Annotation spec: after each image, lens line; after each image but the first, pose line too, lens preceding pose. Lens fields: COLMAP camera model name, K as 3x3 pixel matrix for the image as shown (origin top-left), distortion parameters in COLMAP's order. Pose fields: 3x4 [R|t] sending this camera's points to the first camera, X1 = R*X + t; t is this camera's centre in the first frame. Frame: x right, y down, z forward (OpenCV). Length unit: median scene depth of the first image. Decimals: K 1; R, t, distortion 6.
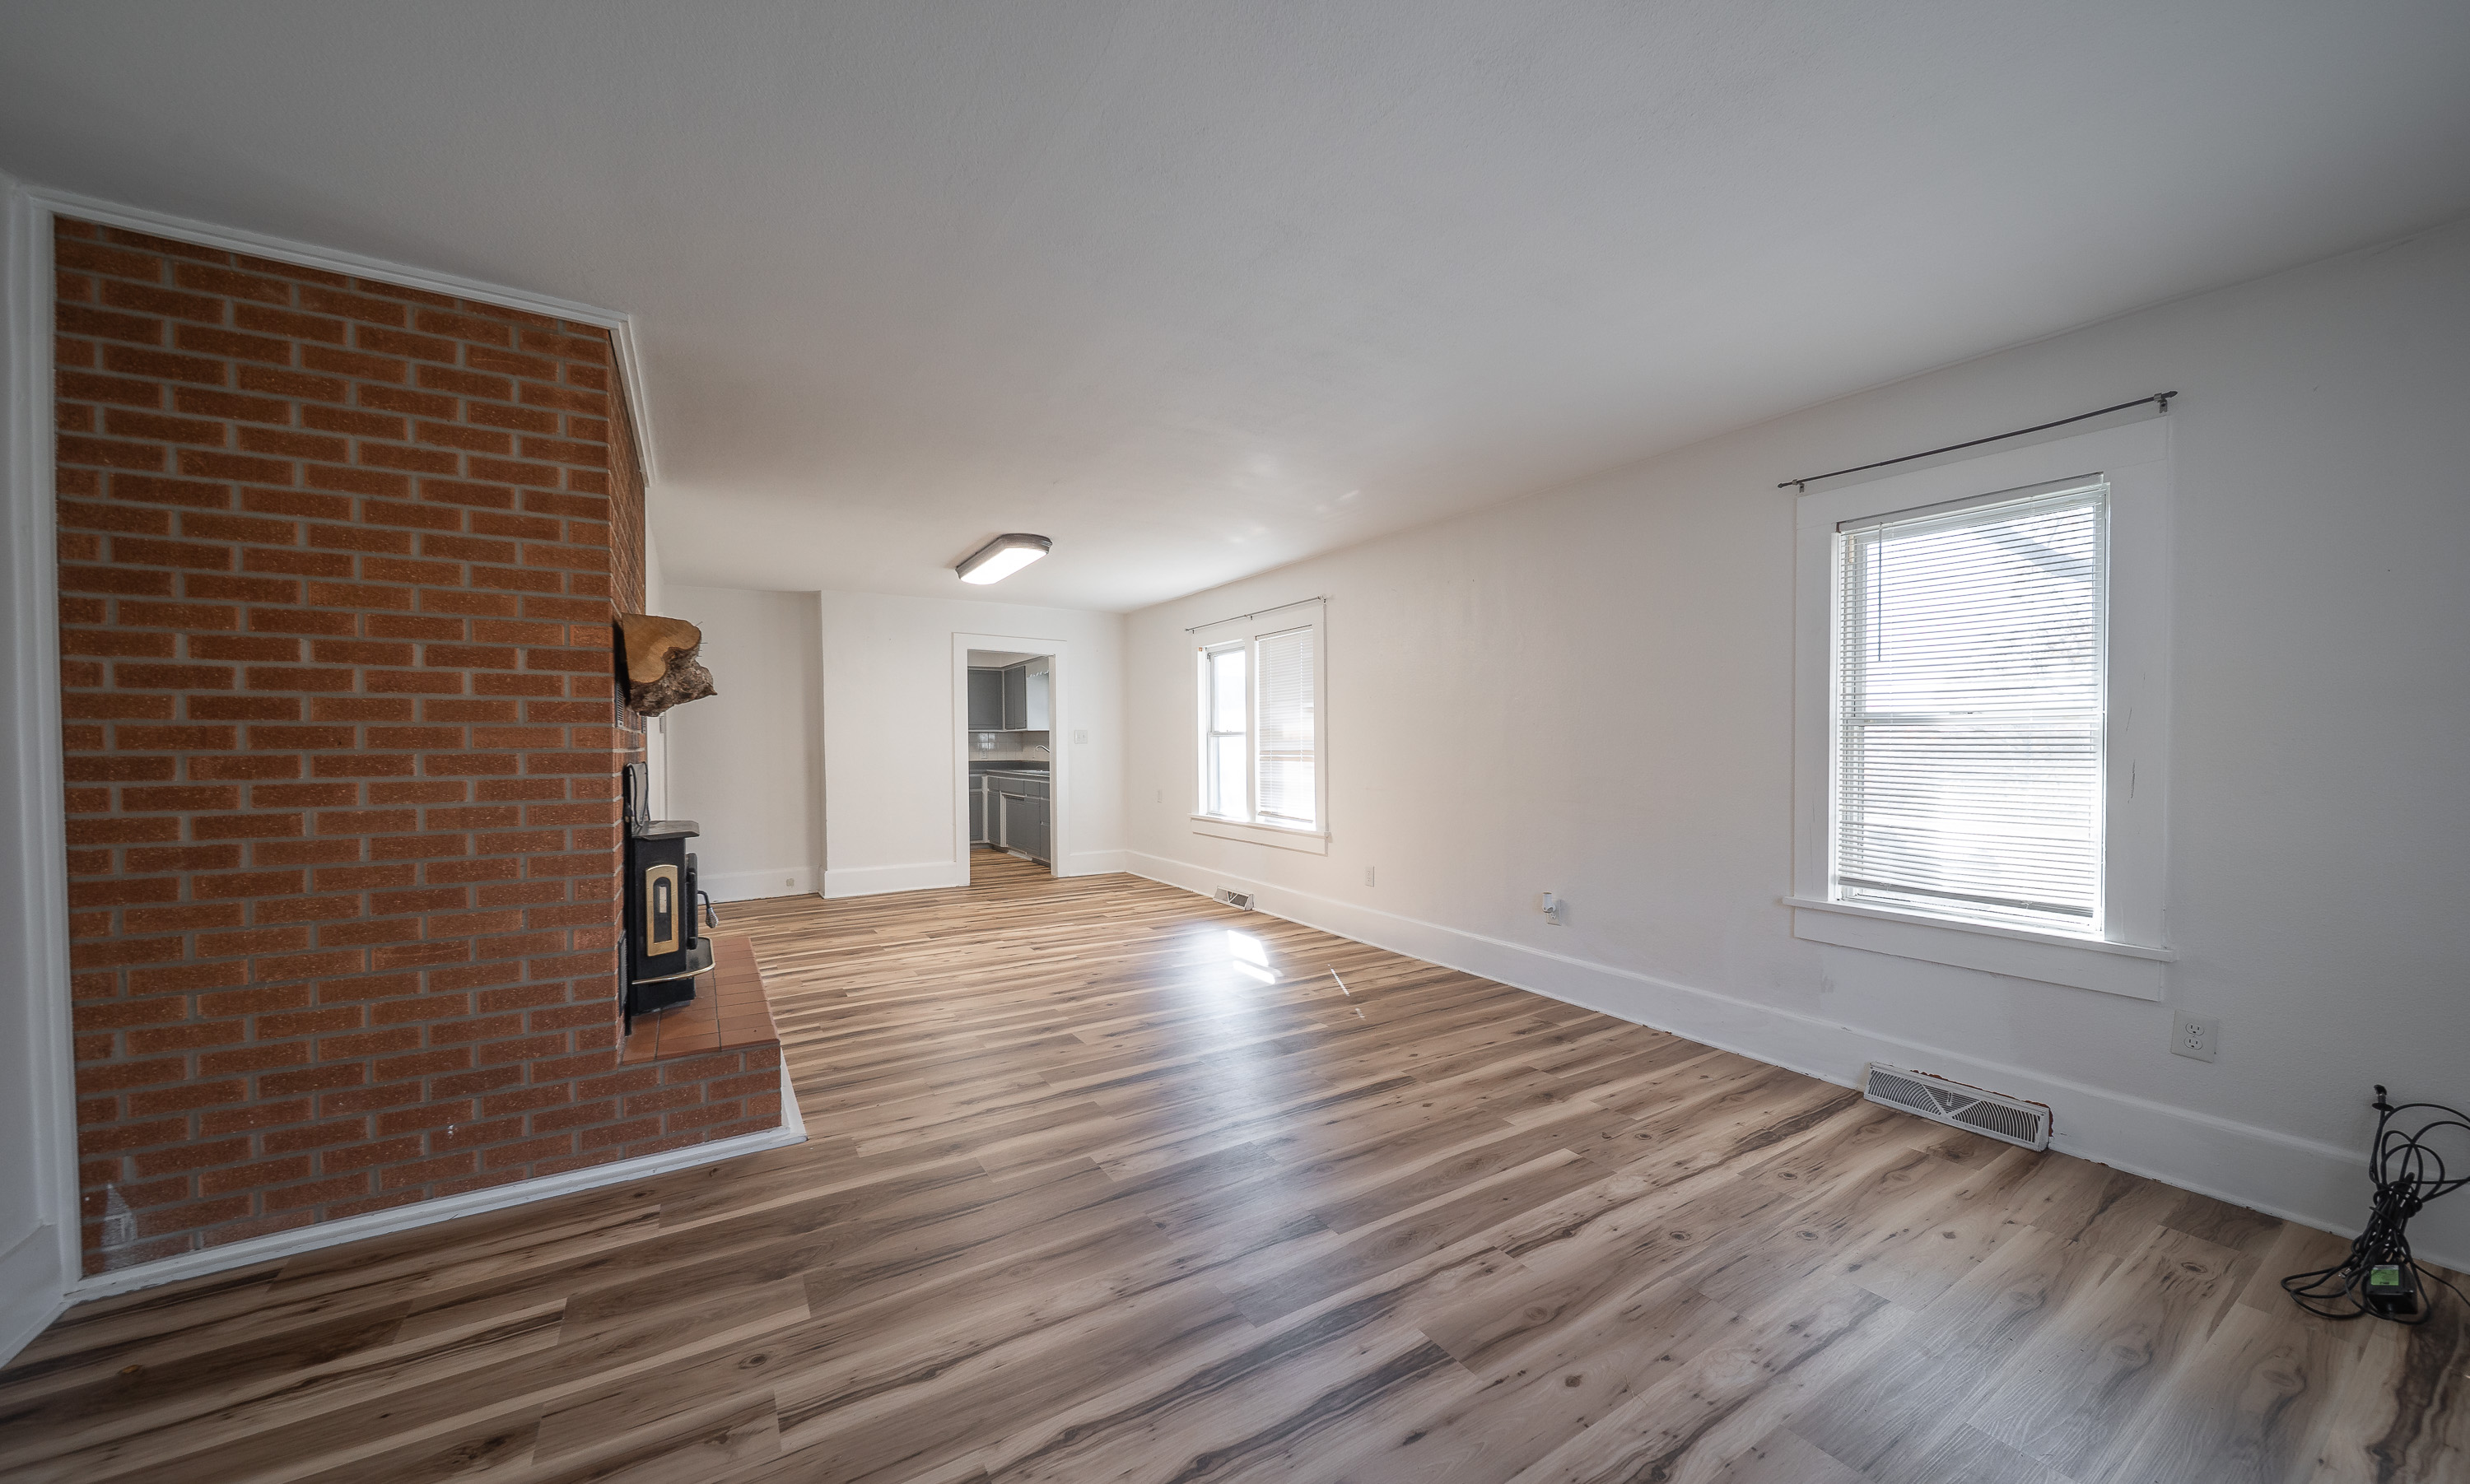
lens RADIAL K [[872.7, 0, 1244.2], [0, 872.7, 752.8], [0, 0, 1]] dist [-0.000530, -0.001036]
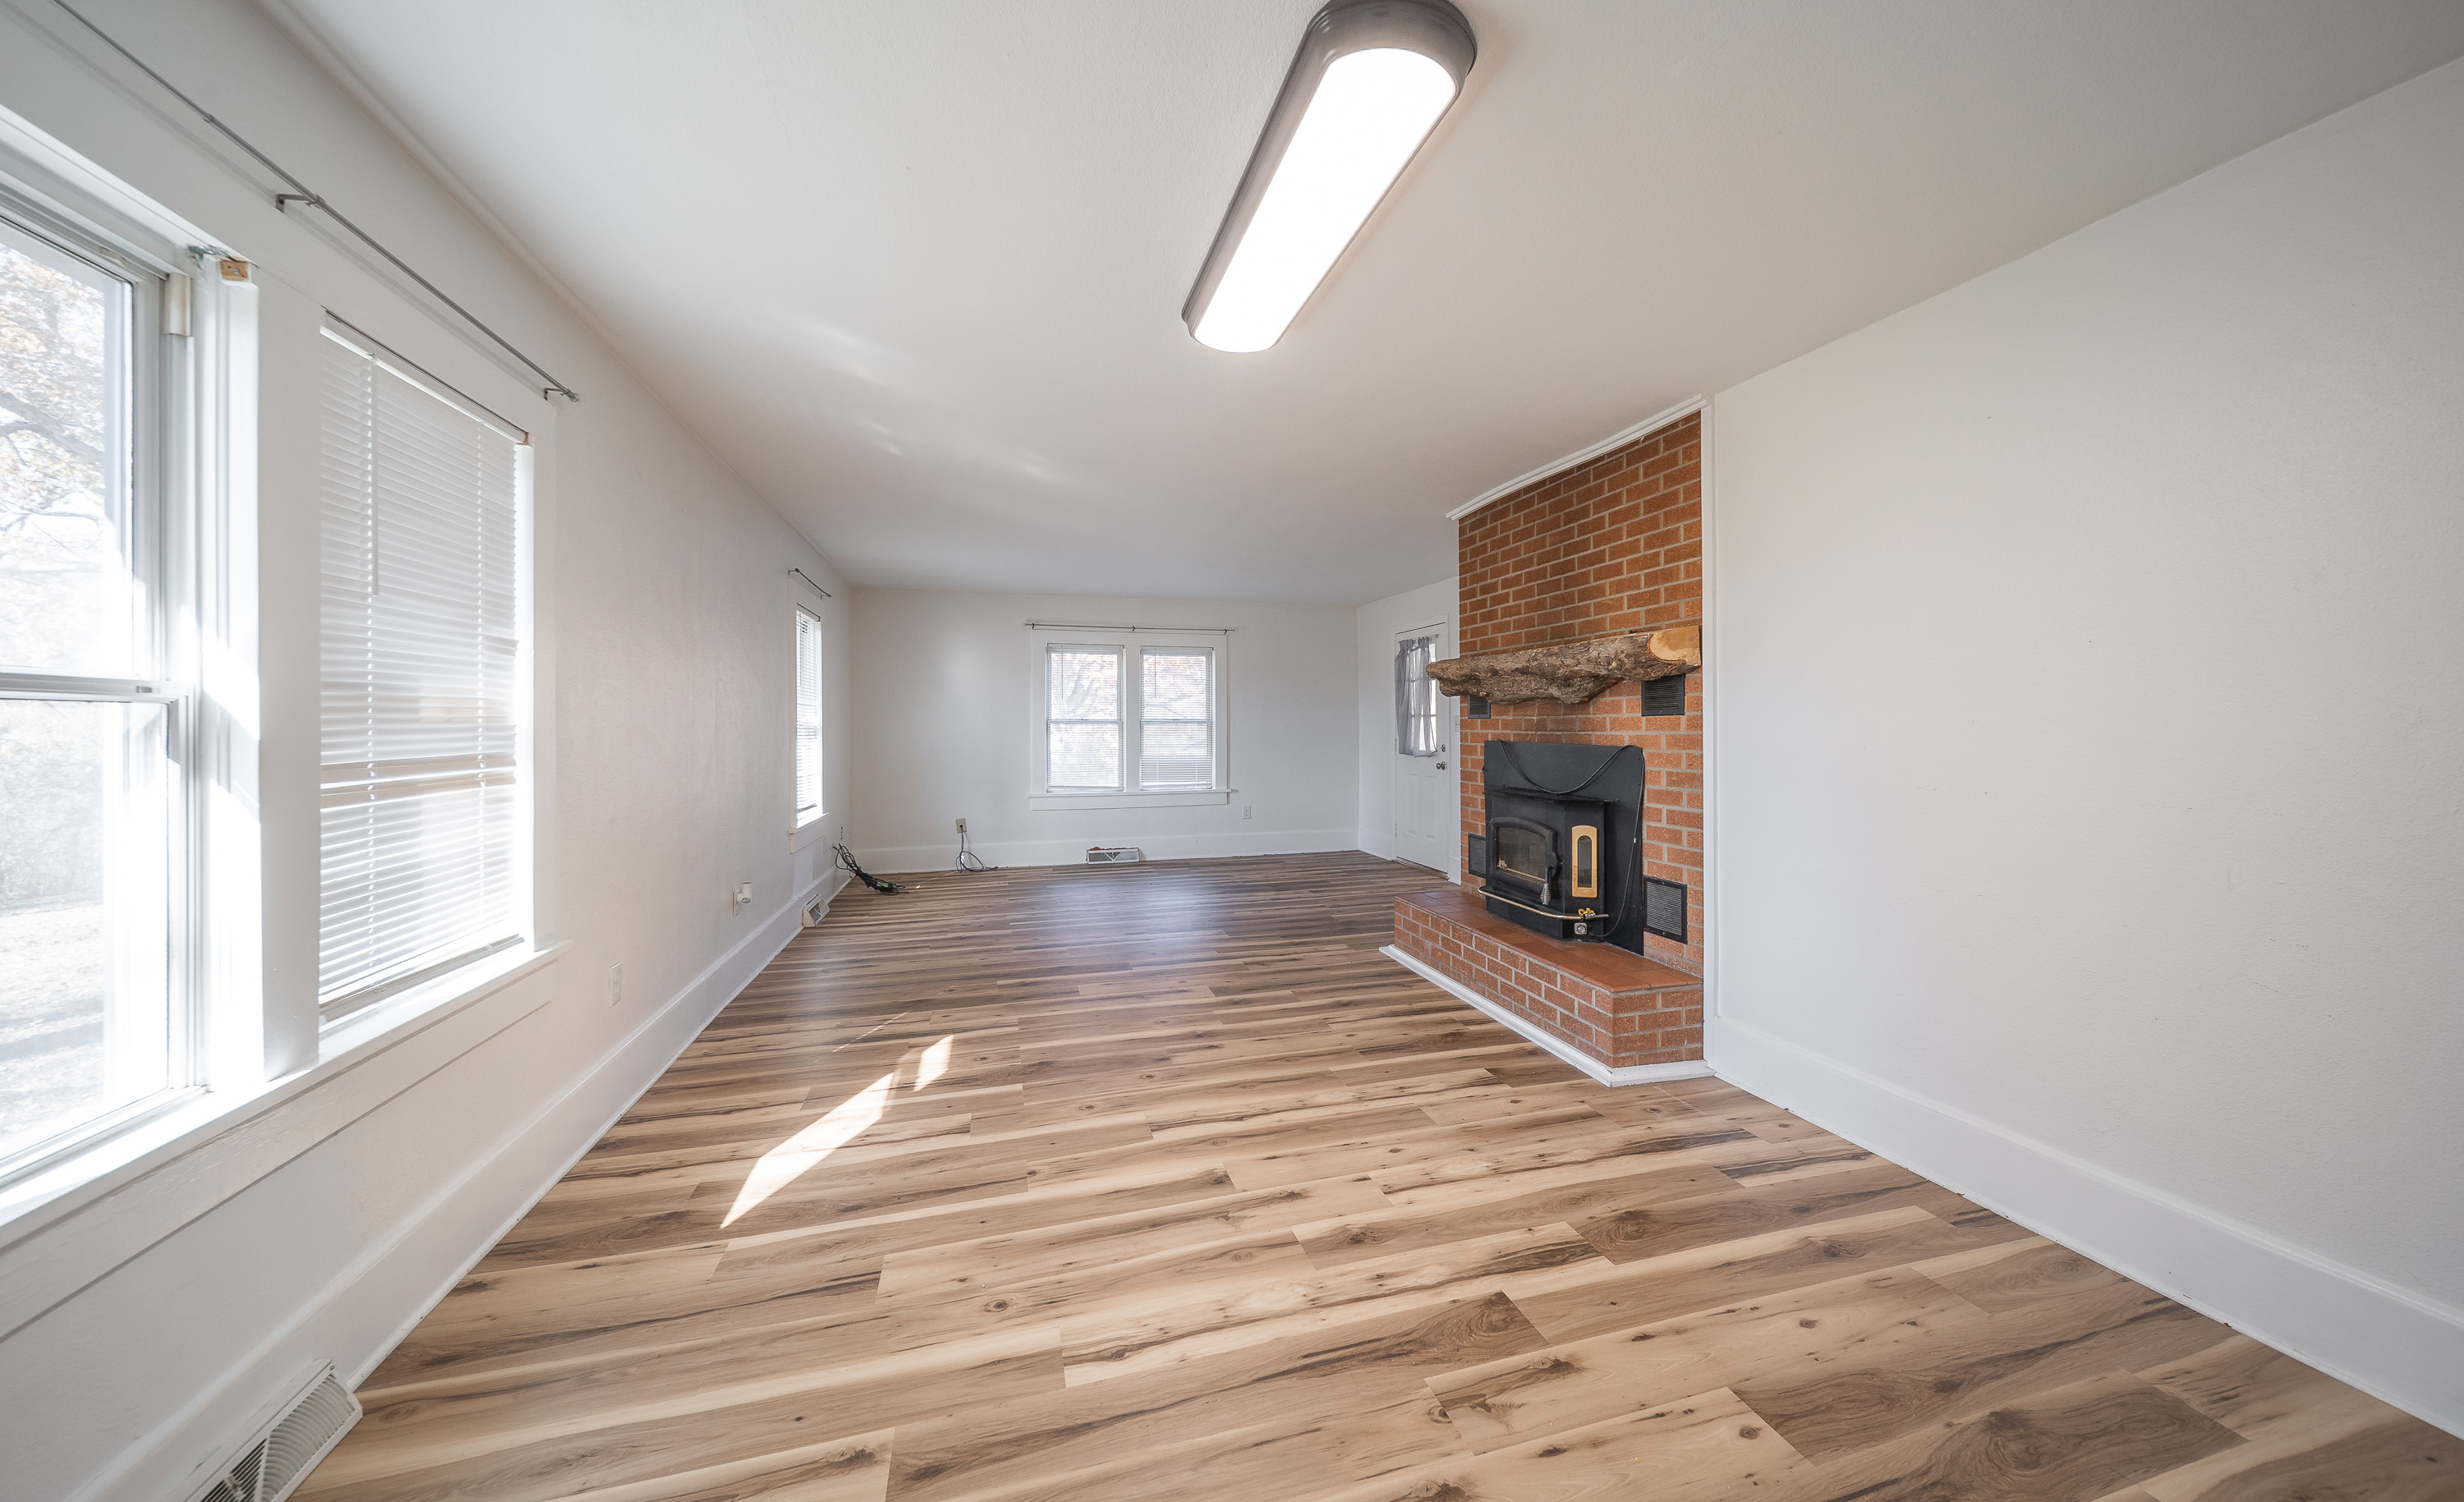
lens RADIAL K [[854.9, 0, 1244.0], [0, 854.9, 723.7], [0, 0, 1]] dist [-0.007288, 0.000104]
pose [[-0.960514, 0.006762, 0.278149, -0.778256], [0.008842, 0.999942, 0.006226, -0.034868], [-0.278091, 0.008440, -0.960518, 2.951667]]
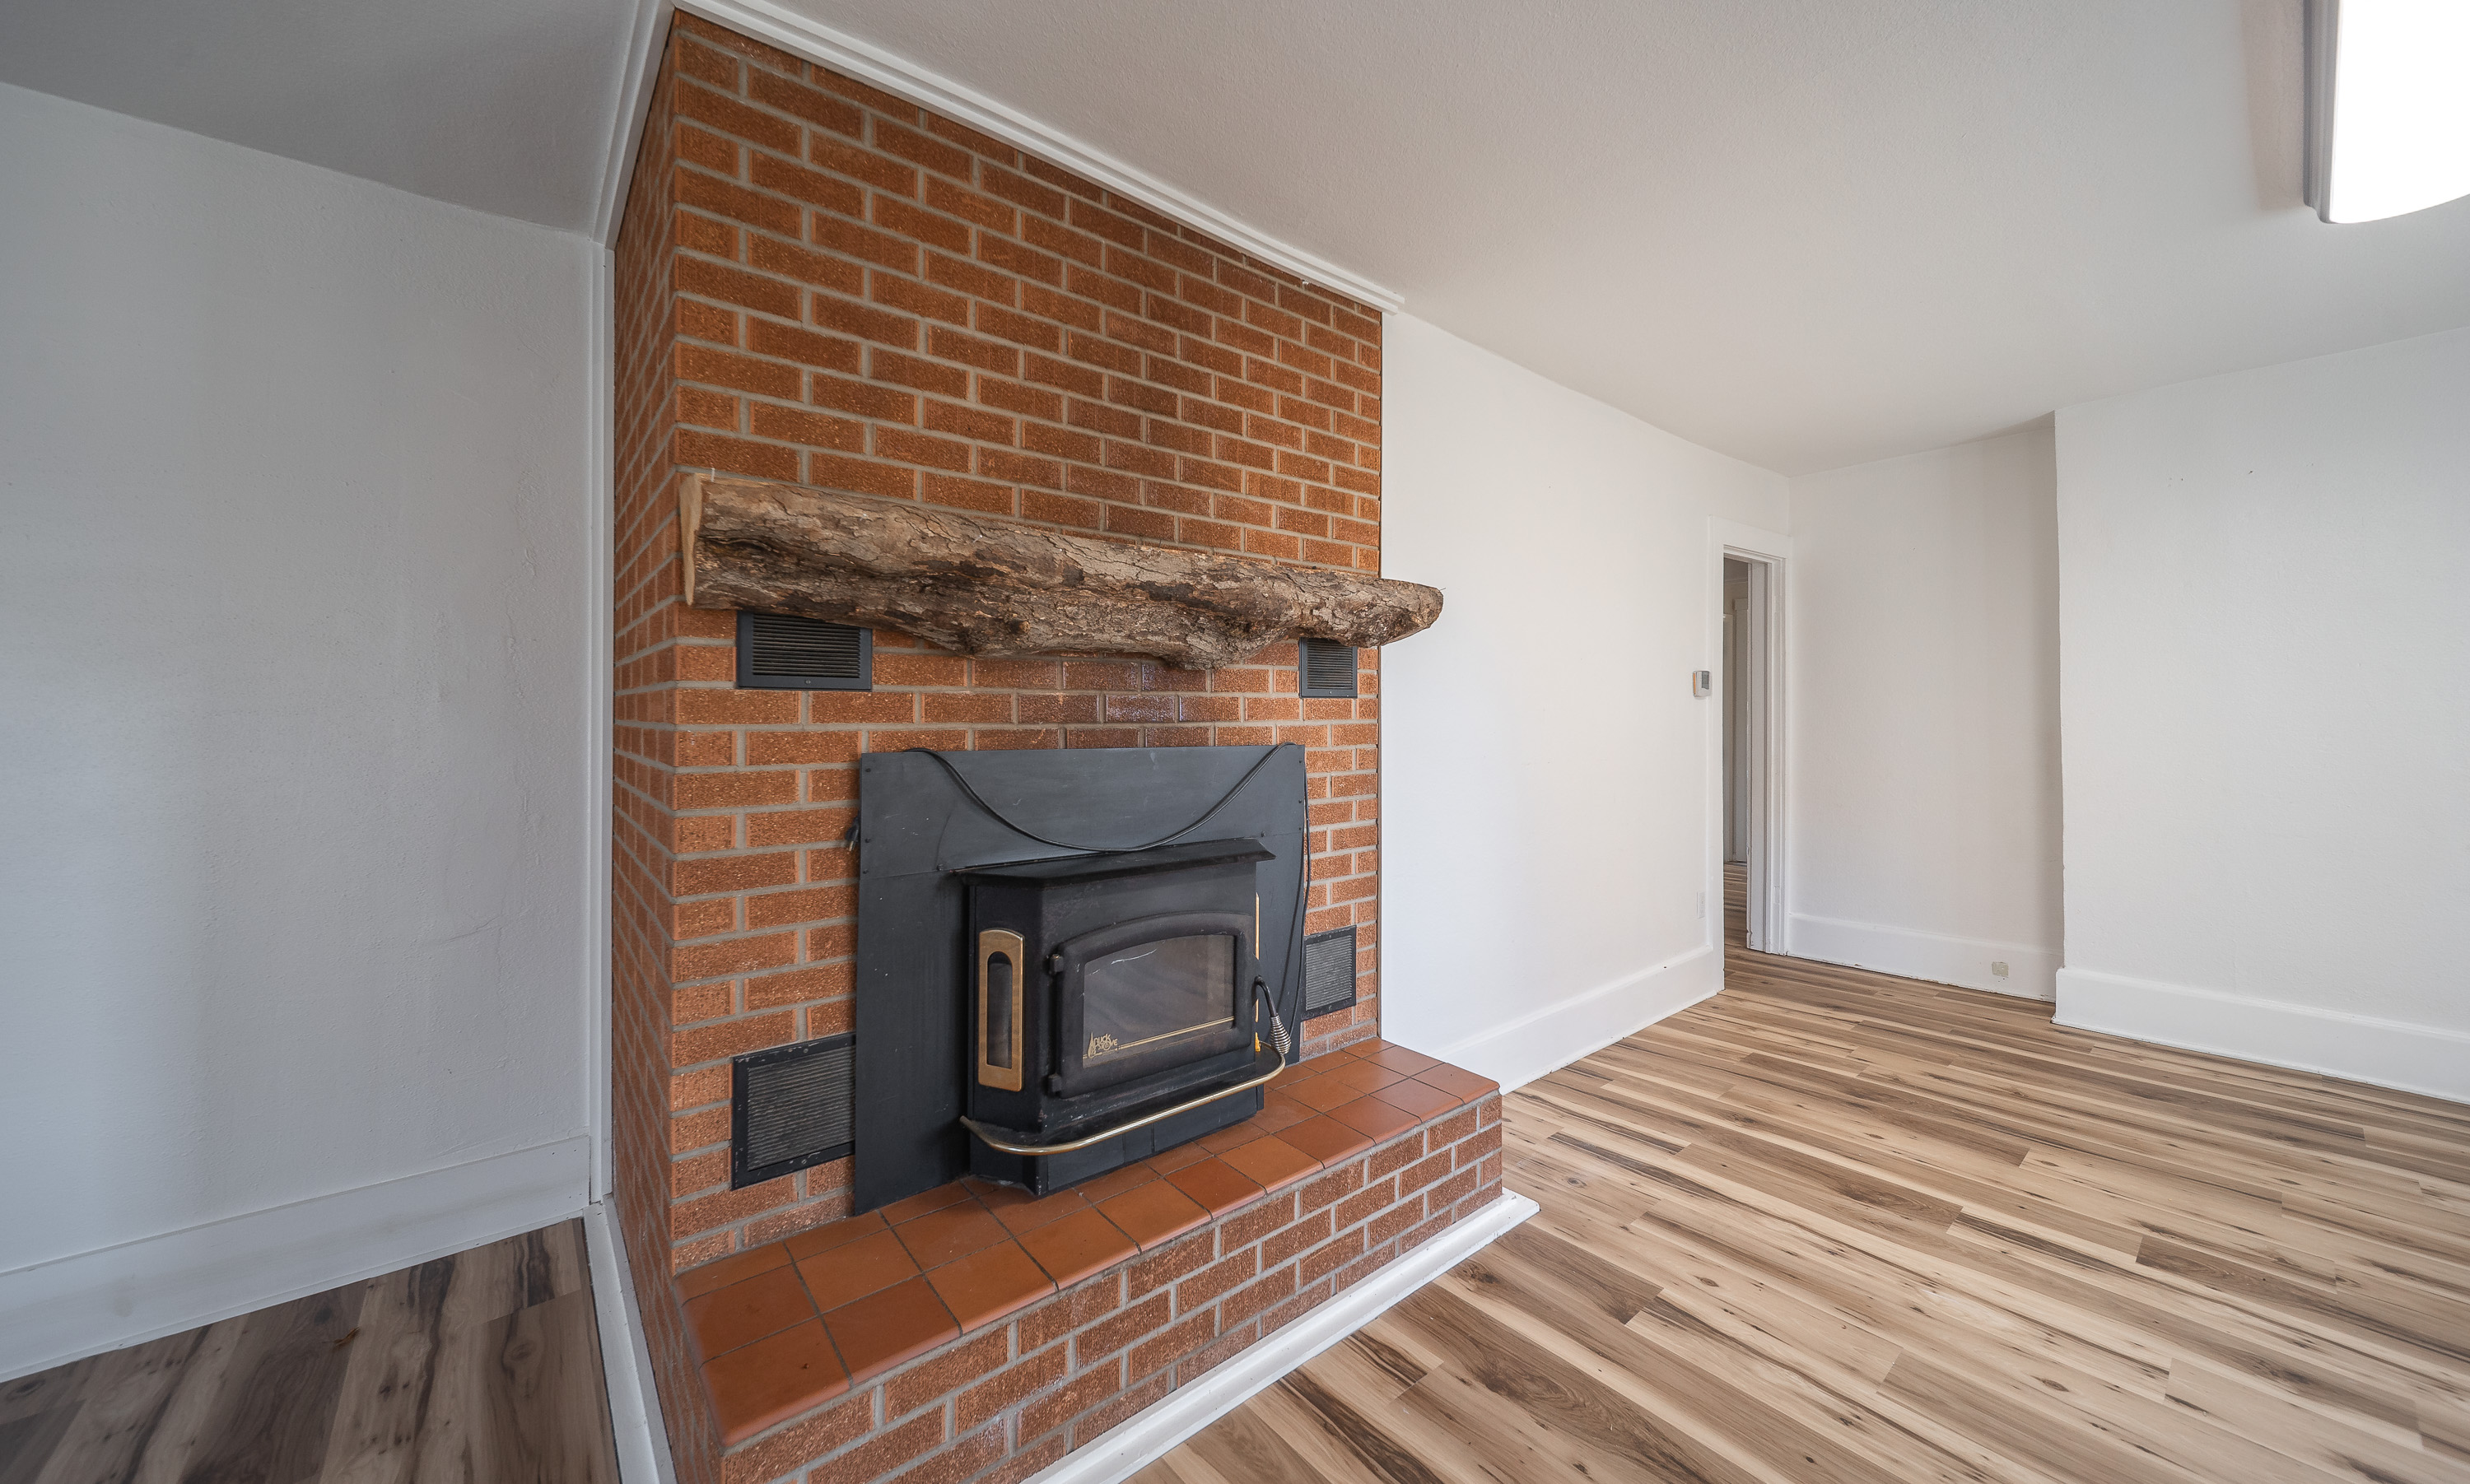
lens RADIAL K [[872.7, 0, 1211.8], [0, 872.7, 705.9], [0, 0, 1]] dist [-0.000530, -0.001036]
pose [[0.113236, -0.004899, -0.993556, -0.105494], [-0.010975, 0.999921, -0.006181, -0.017484], [0.993507, 0.011605, 0.113174, 1.270516]]
